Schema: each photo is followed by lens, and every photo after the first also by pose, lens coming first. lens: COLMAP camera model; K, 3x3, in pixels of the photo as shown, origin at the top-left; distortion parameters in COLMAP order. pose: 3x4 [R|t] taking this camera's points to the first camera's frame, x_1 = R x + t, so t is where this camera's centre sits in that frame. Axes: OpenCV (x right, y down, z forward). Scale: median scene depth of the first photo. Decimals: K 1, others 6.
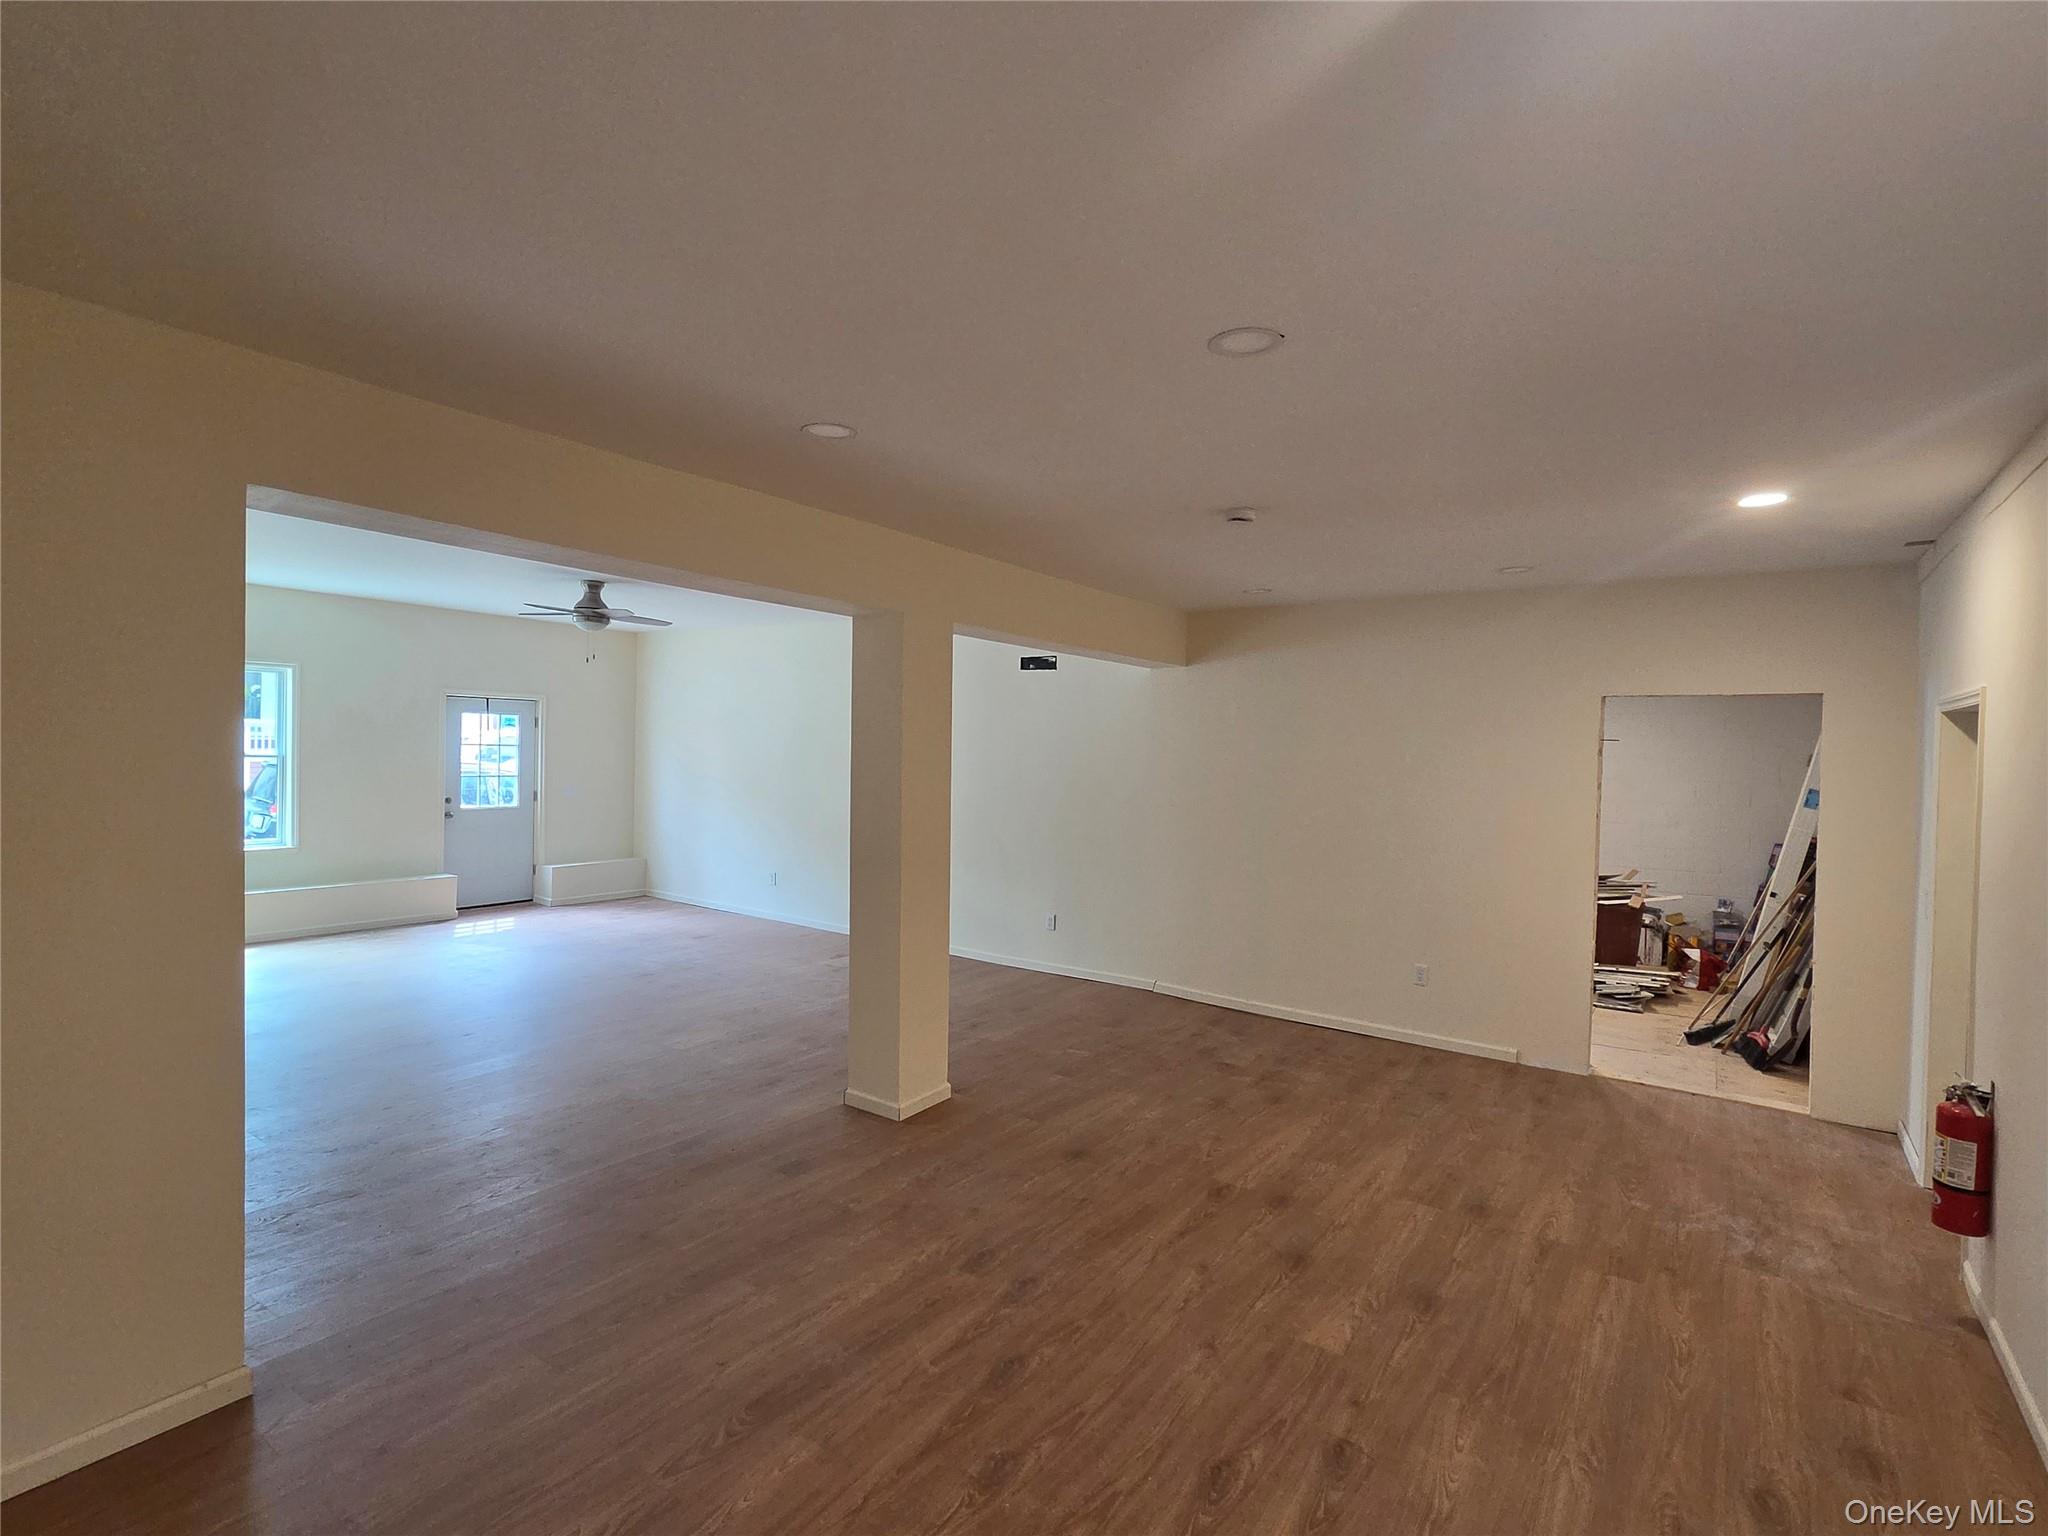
lens RADIAL K [[1021.2, 0, 1027.4], [0, 1021.2, 759.0], [0, 0, 1]] dist [-0.002512, 0.000699]
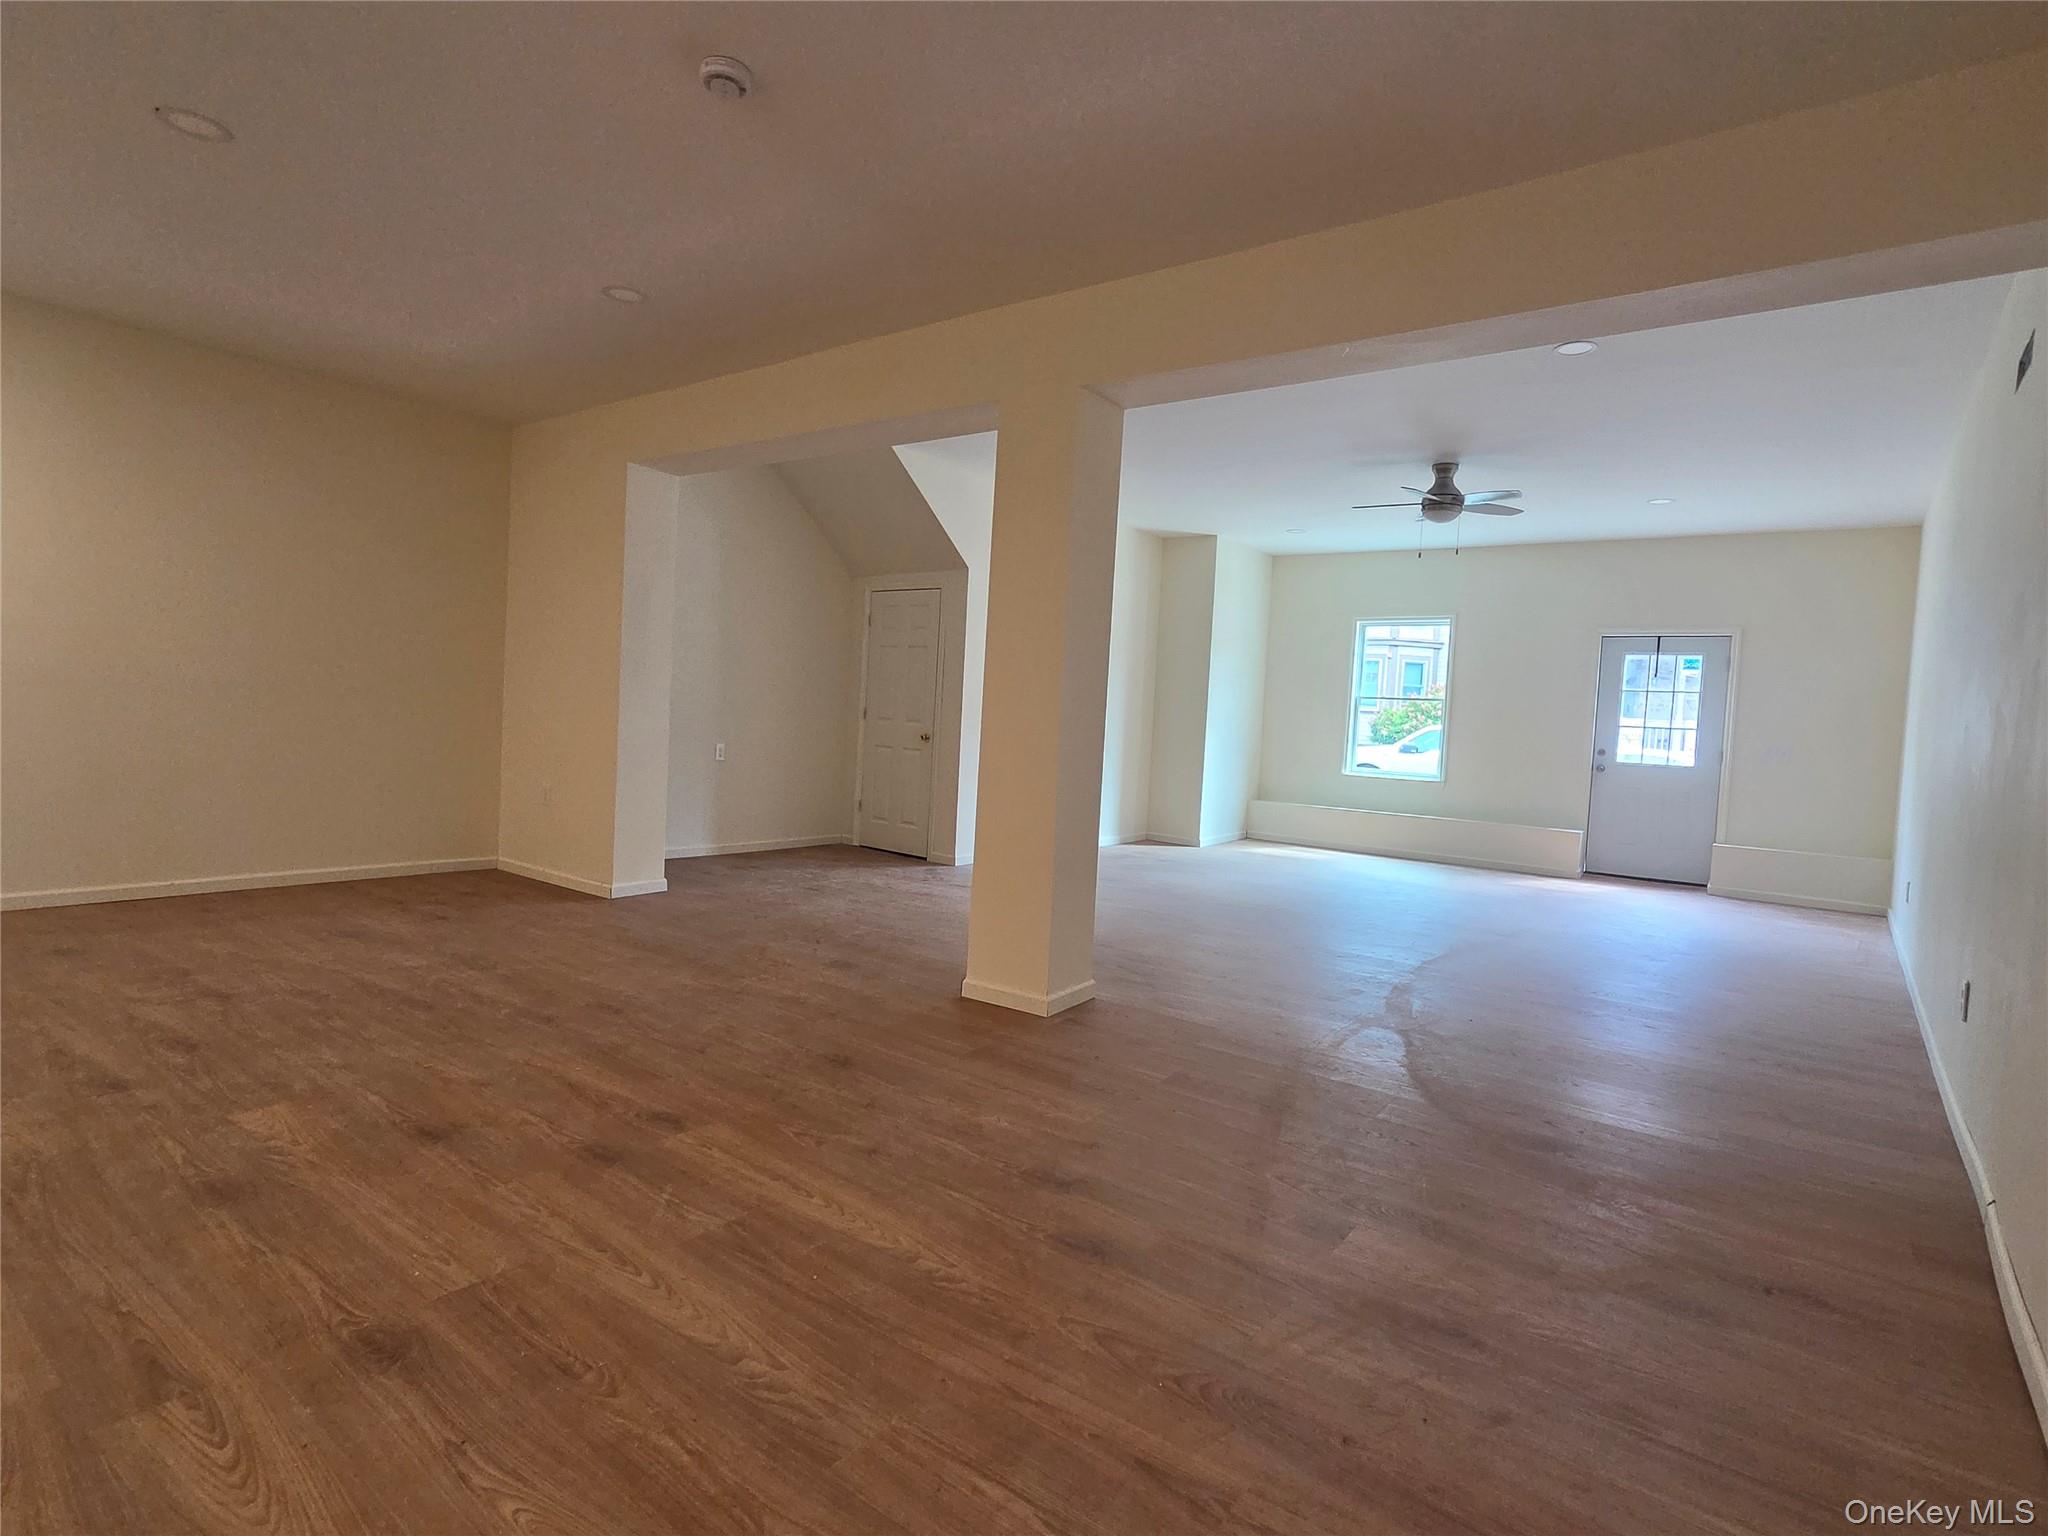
lens RADIAL K [[1021.2, 0, 1029.2], [0, 1021.2, 766.8], [0, 0, 1]] dist [-0.002512, 0.000699]
pose [[-0.032646, 0.019607, -0.999275, 0.915126], [-0.068317, 0.997425, 0.021803, 0.176813], [0.997129, 0.068979, -0.031223, 1.347542]]
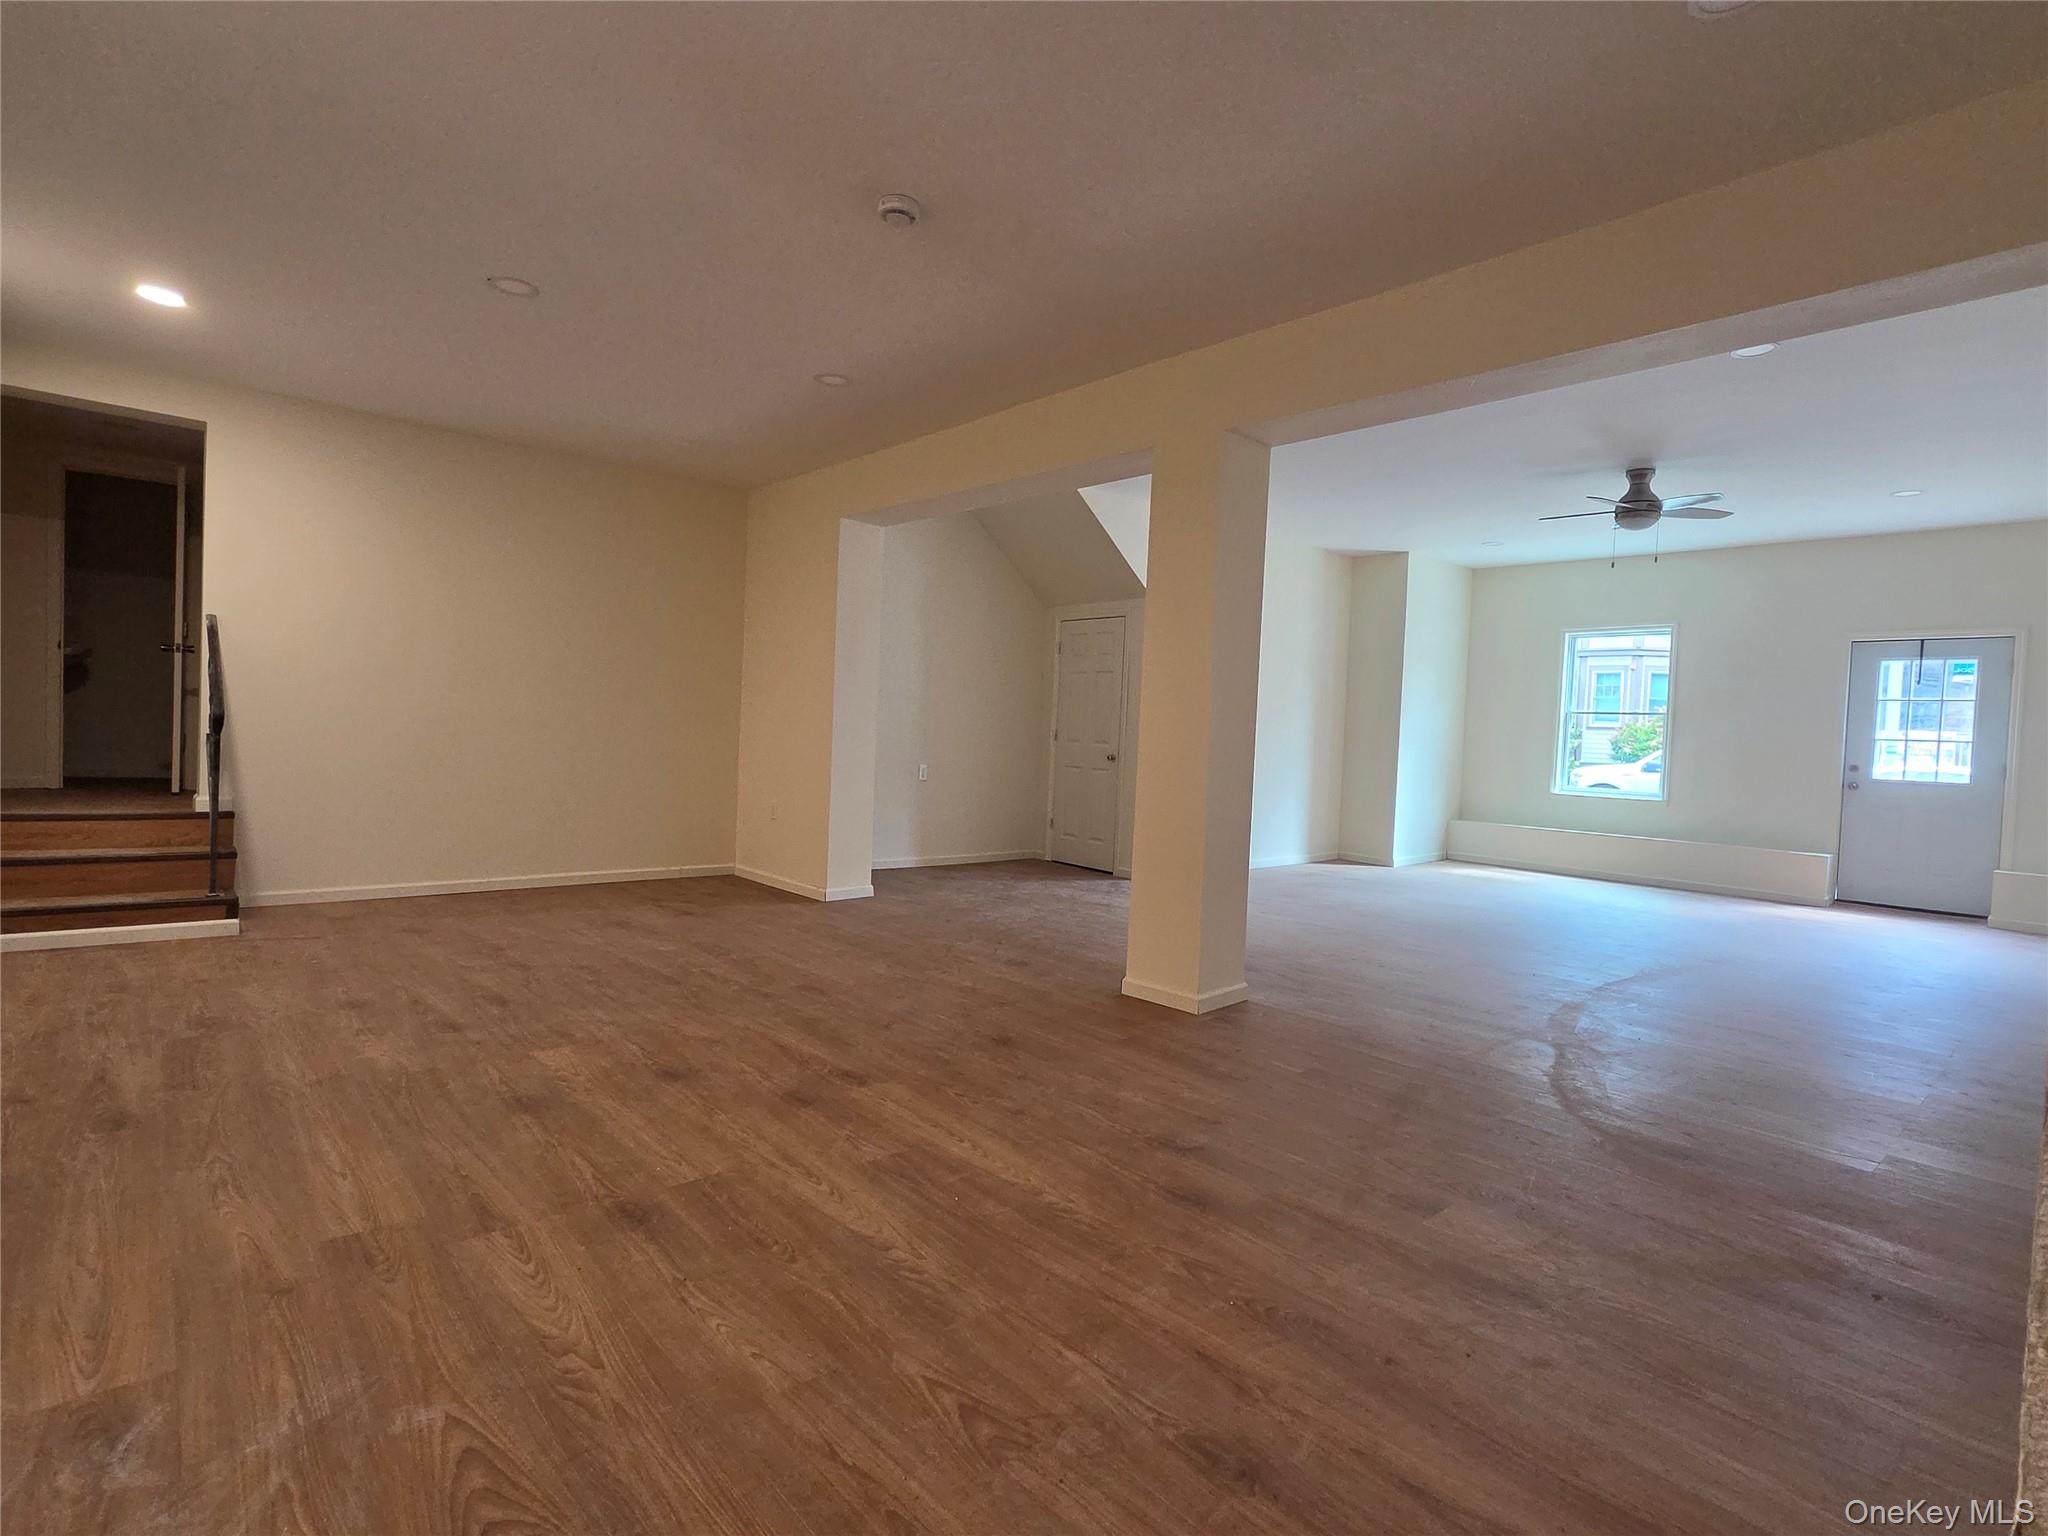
lens RADIAL K [[1021.2, 0, 1030.3], [0, 1021.2, 766.3], [0, 0, 1]] dist [-0.002512, 0.000699]
pose [[-0.237895, -0.002254, -0.971288, 1.008285], [-0.060623, 0.998082, 0.012532, 0.178233], [0.969397, 0.061864, -0.237575, 1.420180]]
